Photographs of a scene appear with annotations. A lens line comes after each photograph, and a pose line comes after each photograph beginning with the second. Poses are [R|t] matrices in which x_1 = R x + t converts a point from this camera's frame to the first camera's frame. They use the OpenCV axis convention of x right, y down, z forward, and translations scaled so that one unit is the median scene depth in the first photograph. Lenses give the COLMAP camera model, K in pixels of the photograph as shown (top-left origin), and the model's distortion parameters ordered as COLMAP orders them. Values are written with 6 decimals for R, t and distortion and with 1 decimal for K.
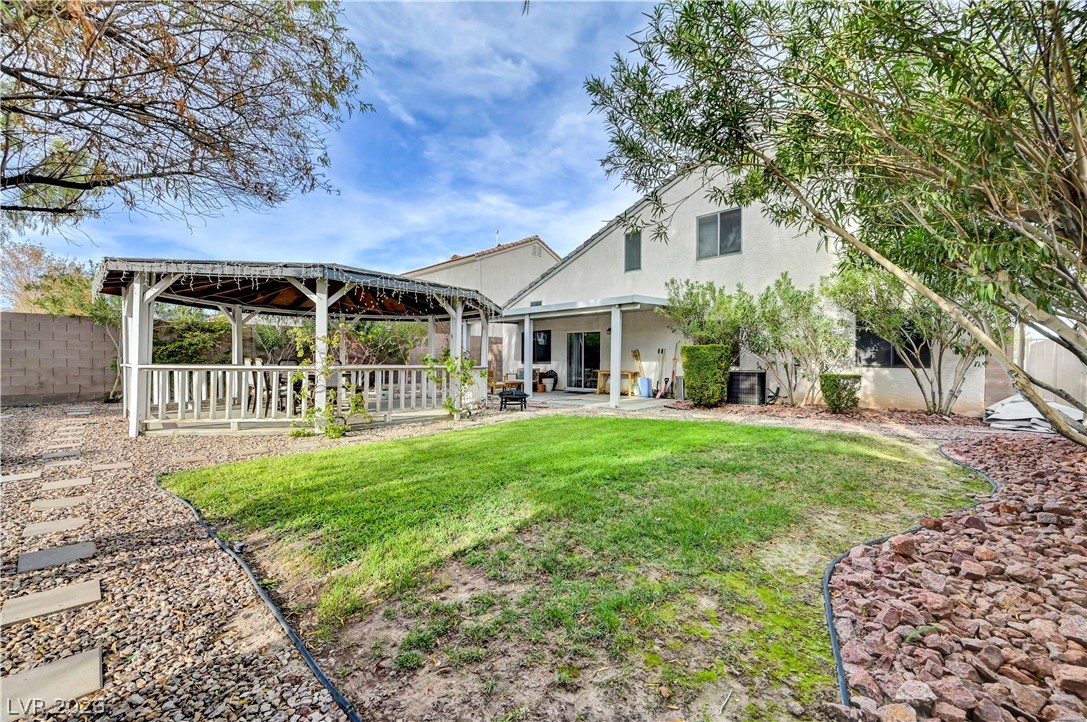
lens RADIAL K [[430.3, 0, 544.3], [0, 430.3, 353.2], [0, 0, 1]] dist [0.001983, 0.000172]
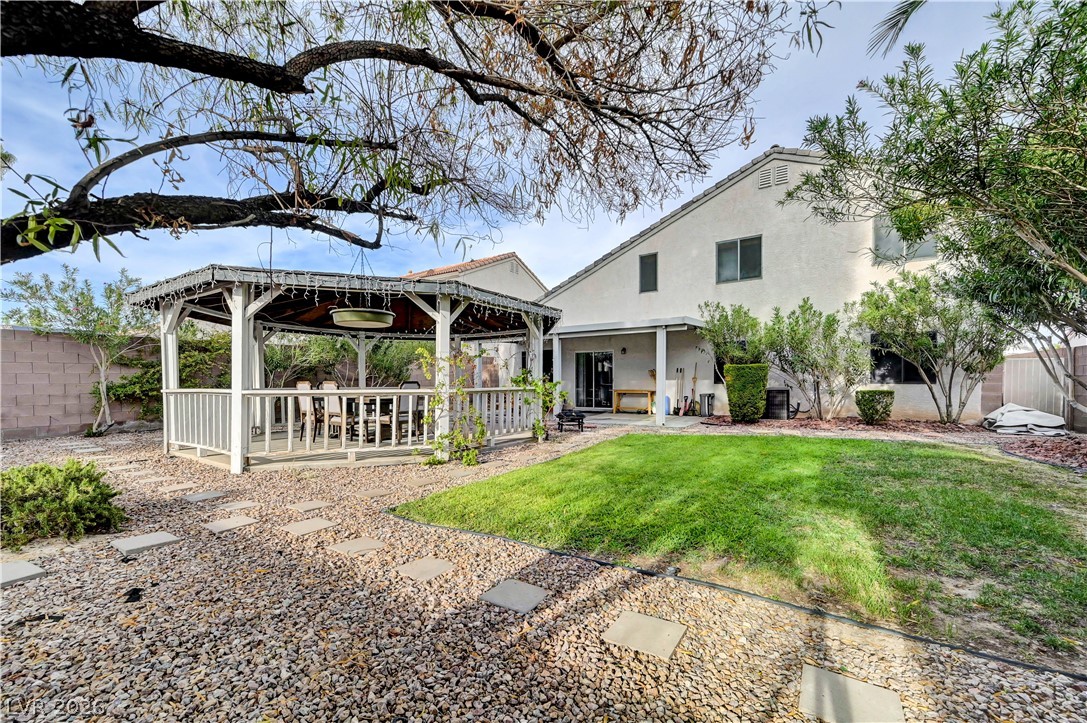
lens RADIAL K [[441.9, 0, 543.3], [0, 441.9, 371.0], [0, 0, 1]] dist [0.000473, 0.000194]
pose [[0.984789, -0.006477, 0.173634, -0.293932], [0.007192, 0.999968, -0.003486, -0.002200], [-0.173606, 0.004681, 0.984804, 0.012044]]
